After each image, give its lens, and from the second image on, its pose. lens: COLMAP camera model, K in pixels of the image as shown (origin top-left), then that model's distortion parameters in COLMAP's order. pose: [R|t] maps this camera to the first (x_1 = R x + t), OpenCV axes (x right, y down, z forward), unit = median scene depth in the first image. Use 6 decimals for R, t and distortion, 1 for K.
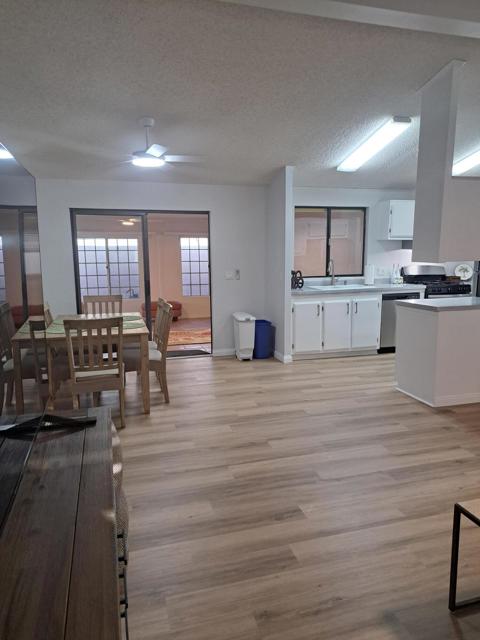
lens RADIAL K [[460.9, 0, 240.0], [0, 460.9, 320.0], [0, 0, 1]] dist [0.044210, -0.000282]
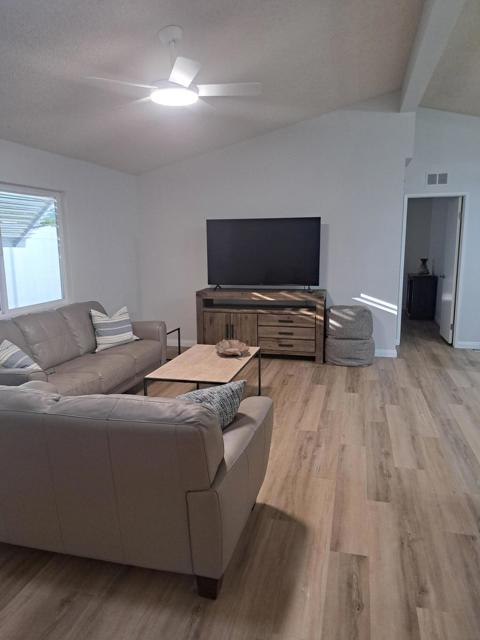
lens RADIAL K [[460.9, 0, 240.0], [0, 460.9, 320.0], [0, 0, 1]] dist [0.044210, -0.000282]
pose [[-0.504941, 0.151808, -0.849700, 1.349098], [-0.127075, 0.960611, 0.247140, -0.156371], [0.853749, 0.232767, -0.465760, 1.083434]]
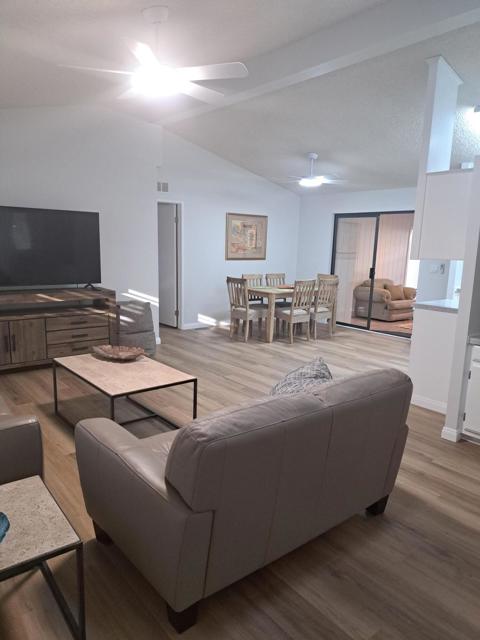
lens RADIAL K [[454.6, 0, 251.2], [0, 454.6, 326.9], [0, 0, 1]] dist [0.157742, -0.000965]
pose [[0.406514, 0.185301, -0.894656, 1.483922], [-0.177621, 0.976563, 0.121559, -0.044191], [0.896213, 0.109494, 0.429900, 0.321023]]
